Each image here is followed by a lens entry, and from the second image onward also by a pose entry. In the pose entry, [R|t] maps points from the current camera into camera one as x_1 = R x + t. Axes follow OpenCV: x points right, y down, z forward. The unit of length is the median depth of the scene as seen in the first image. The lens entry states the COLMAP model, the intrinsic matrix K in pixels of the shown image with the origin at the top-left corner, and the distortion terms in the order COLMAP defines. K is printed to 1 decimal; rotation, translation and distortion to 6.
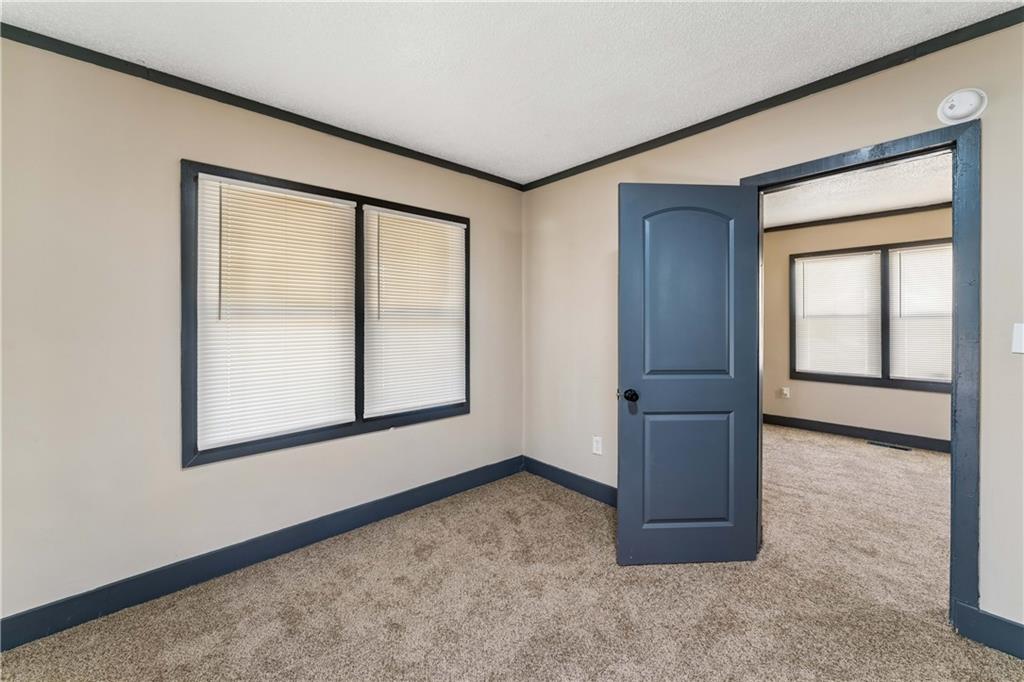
lens RADIAL K [[410.3, 0, 526.2], [0, 410.3, 324.1], [0, 0, 1]] dist [-0.003518, -0.000402]
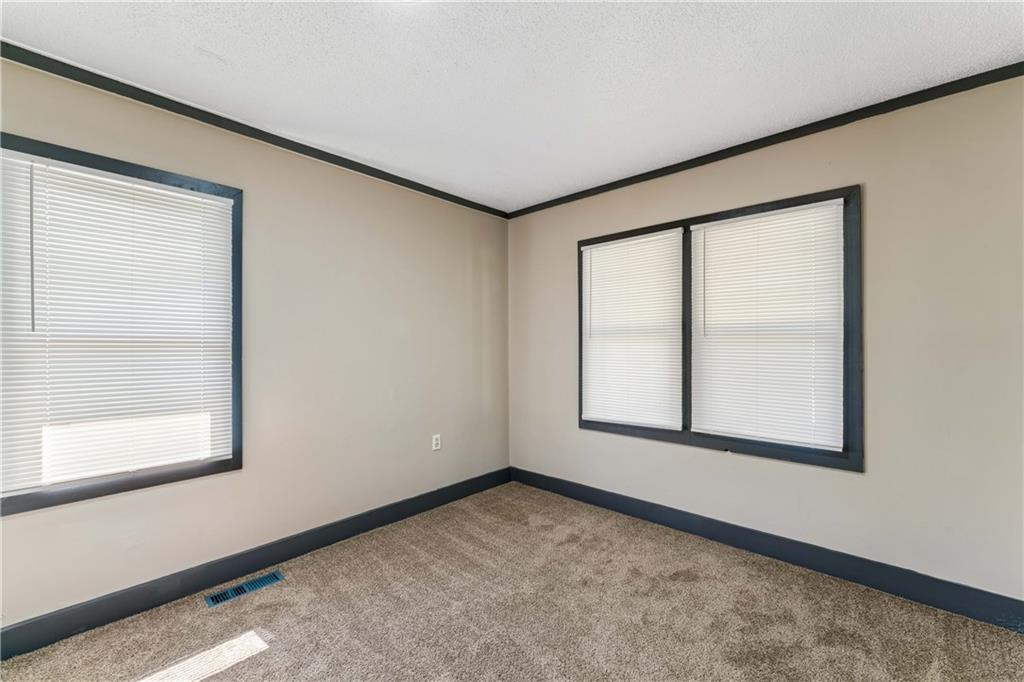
lens RADIAL K [[410.3, 0, 504.4], [0, 410.3, 344.7], [0, 0, 1]] dist [-0.003518, -0.000402]
pose [[0.059673, 0.014788, -0.998108, 0.671209], [0.006574, 0.999863, 0.015207, -0.011047], [0.998196, -0.007469, 0.059568, 0.505616]]
